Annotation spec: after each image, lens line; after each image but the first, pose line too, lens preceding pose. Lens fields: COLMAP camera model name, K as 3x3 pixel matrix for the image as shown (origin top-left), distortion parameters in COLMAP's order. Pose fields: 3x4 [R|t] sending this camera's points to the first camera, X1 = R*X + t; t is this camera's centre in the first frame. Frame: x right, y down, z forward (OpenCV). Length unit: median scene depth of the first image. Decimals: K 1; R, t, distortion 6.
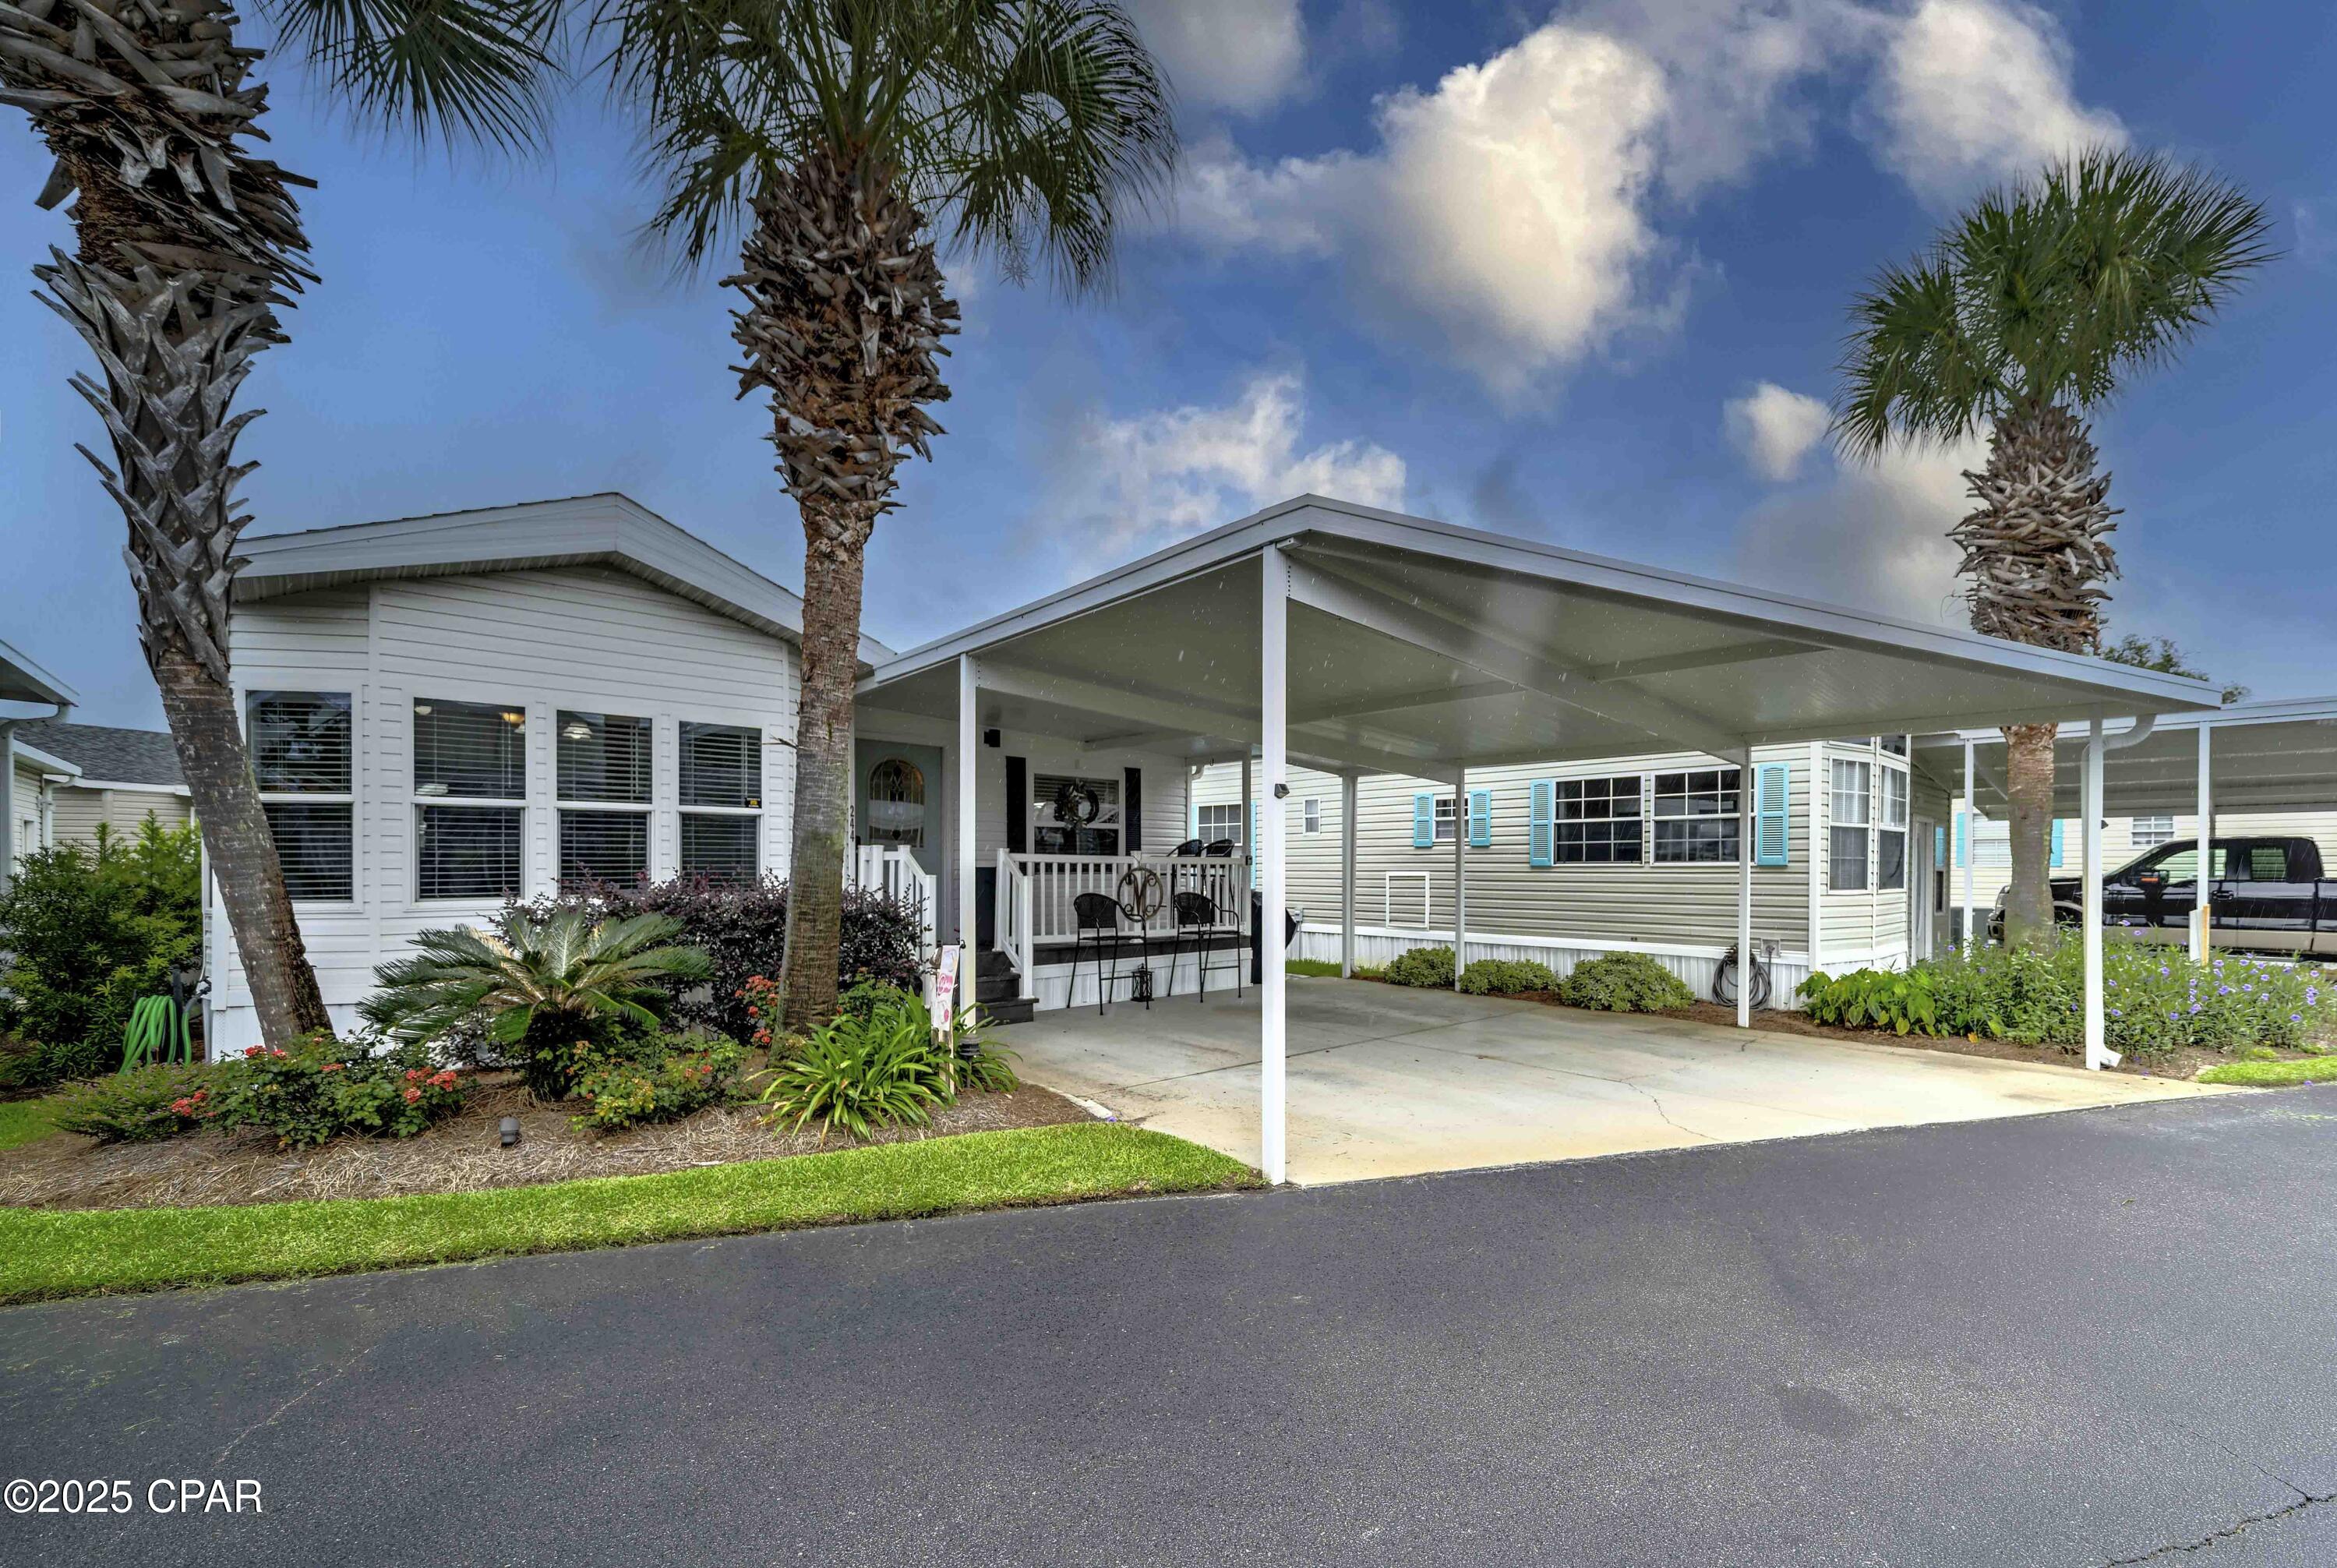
lens RADIAL K [[947.3, 0, 1380.4], [0, 947.3, 885.1], [0, 0, 1]] dist [-0.006247, -0.000027]
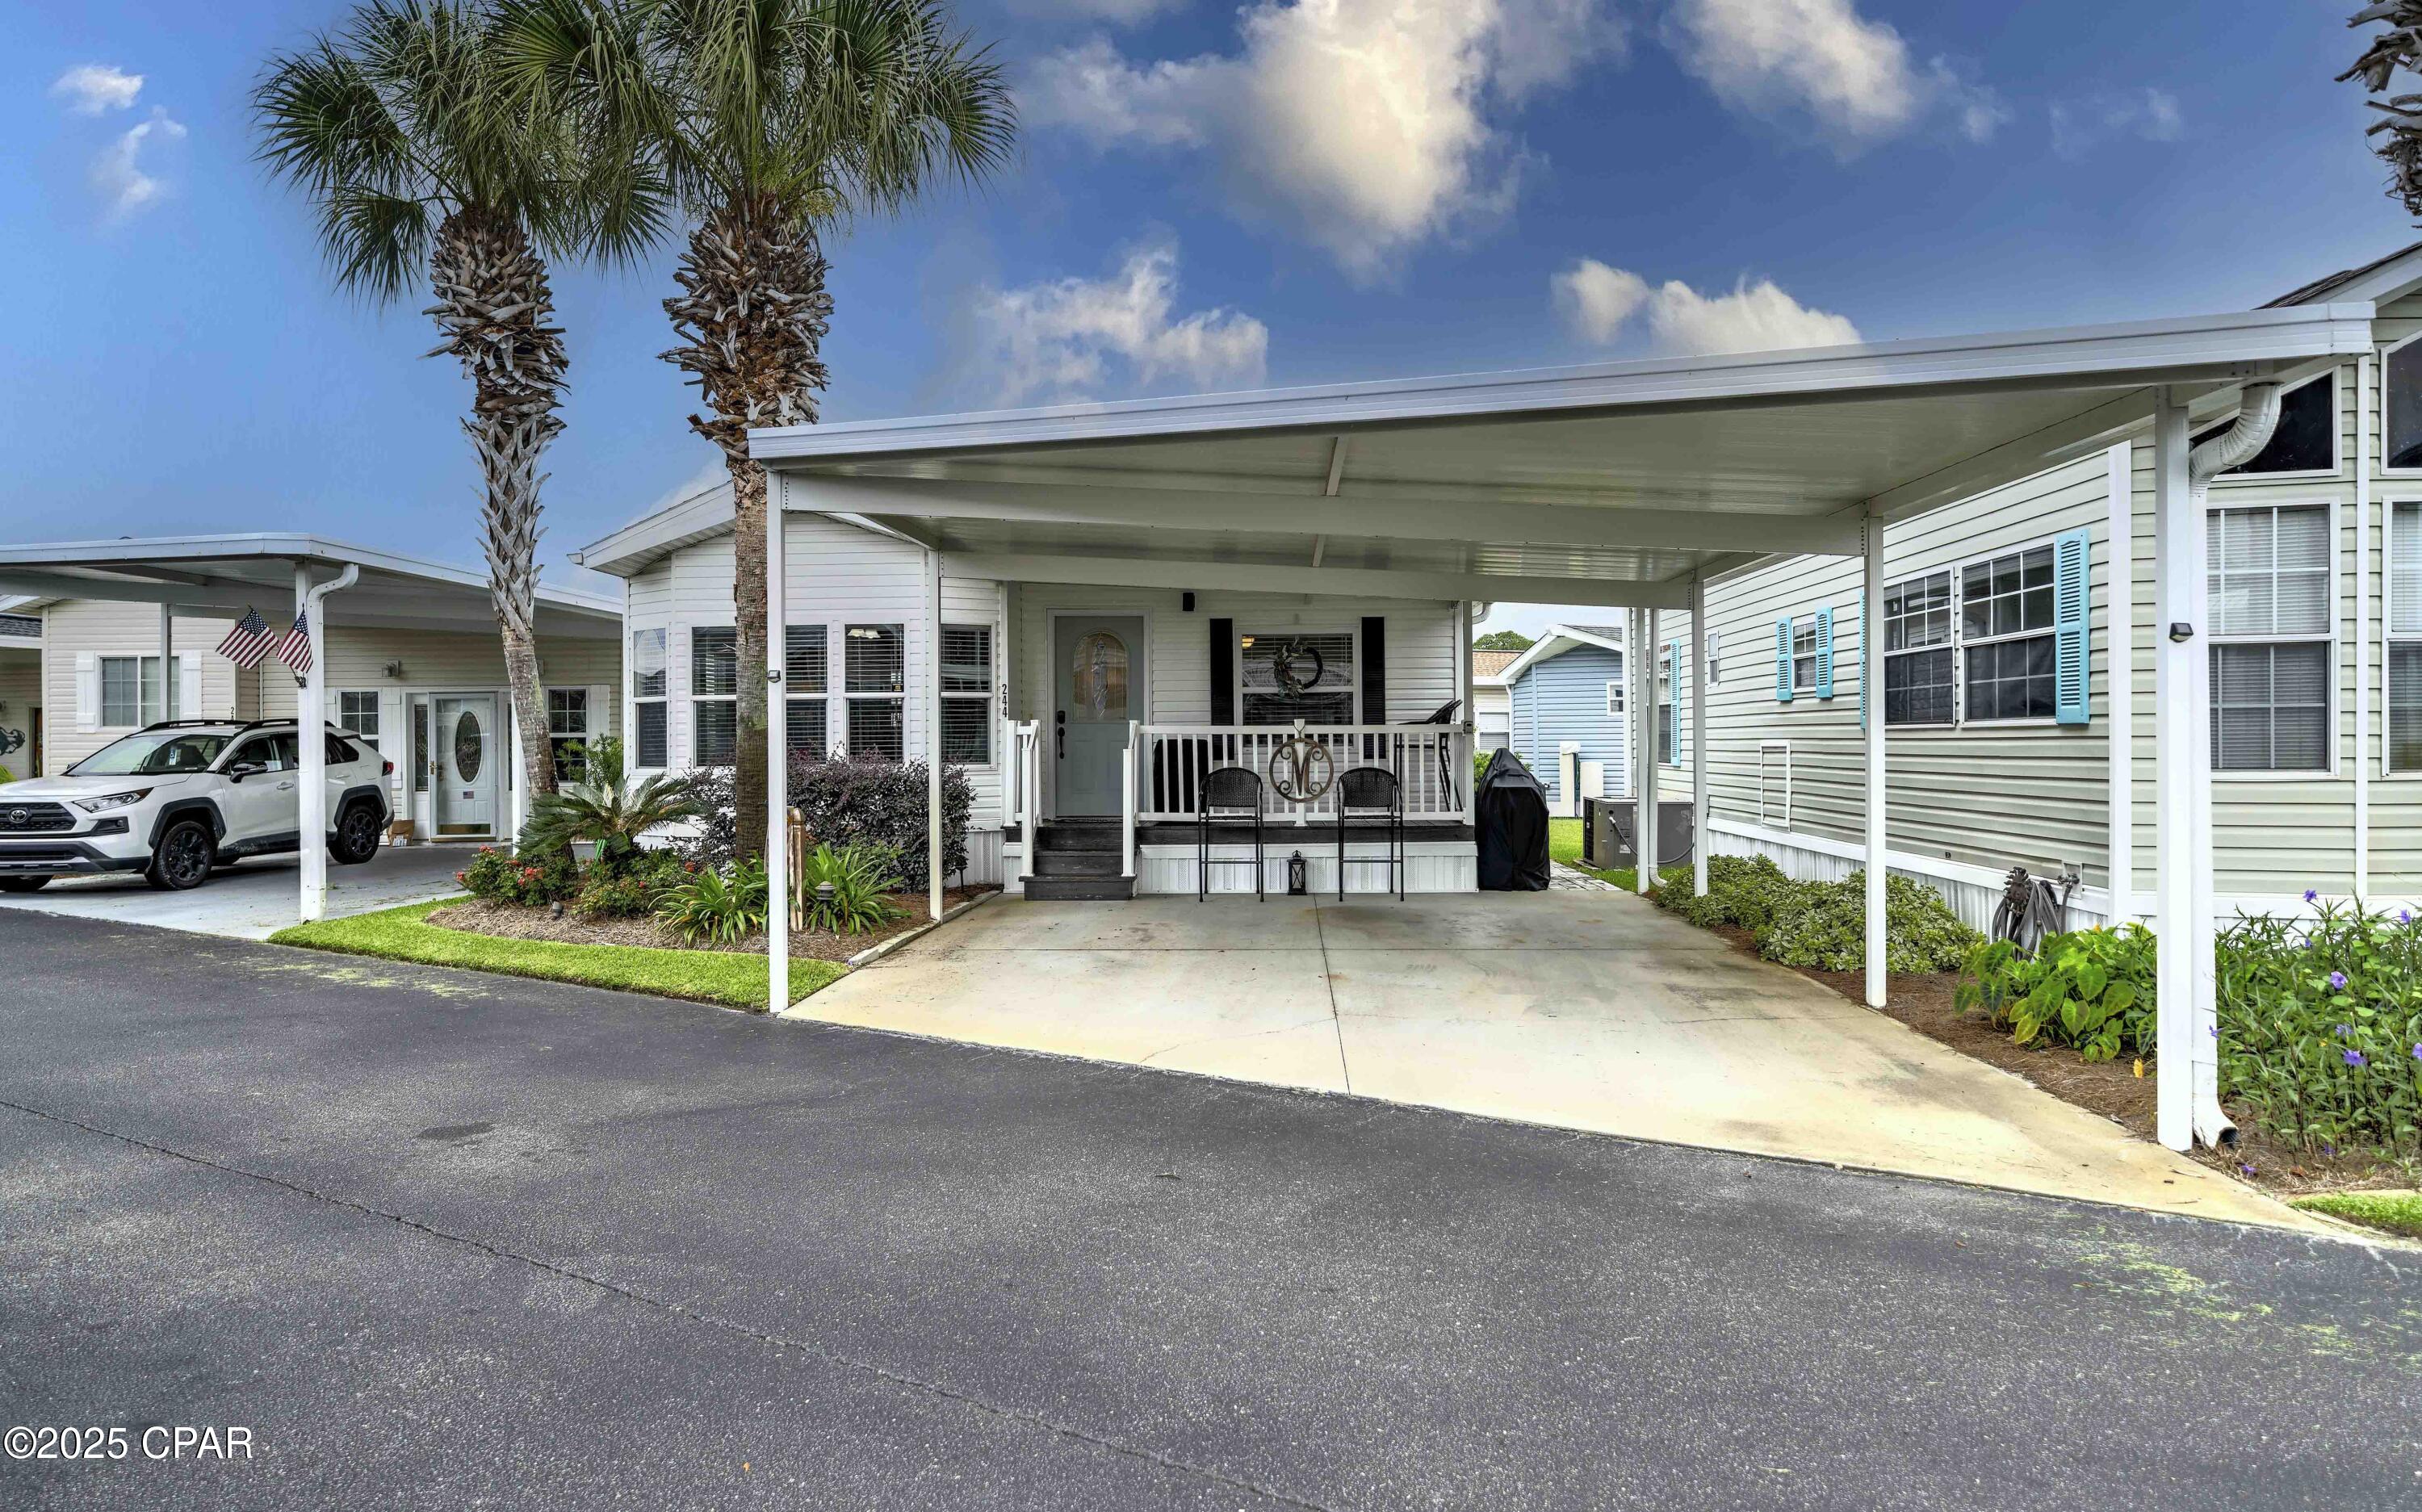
lens RADIAL K [[1443.4, 0, 1273.3], [0, 1443.4, 744.9], [0, 0, 1]] dist [0.002460, 0.001223]
pose [[0.657921, -0.005816, -0.753065, 0.778904], [-0.003370, 0.999937, -0.010668, 0.001176], [0.753080, 0.009556, 0.657860, 0.135491]]
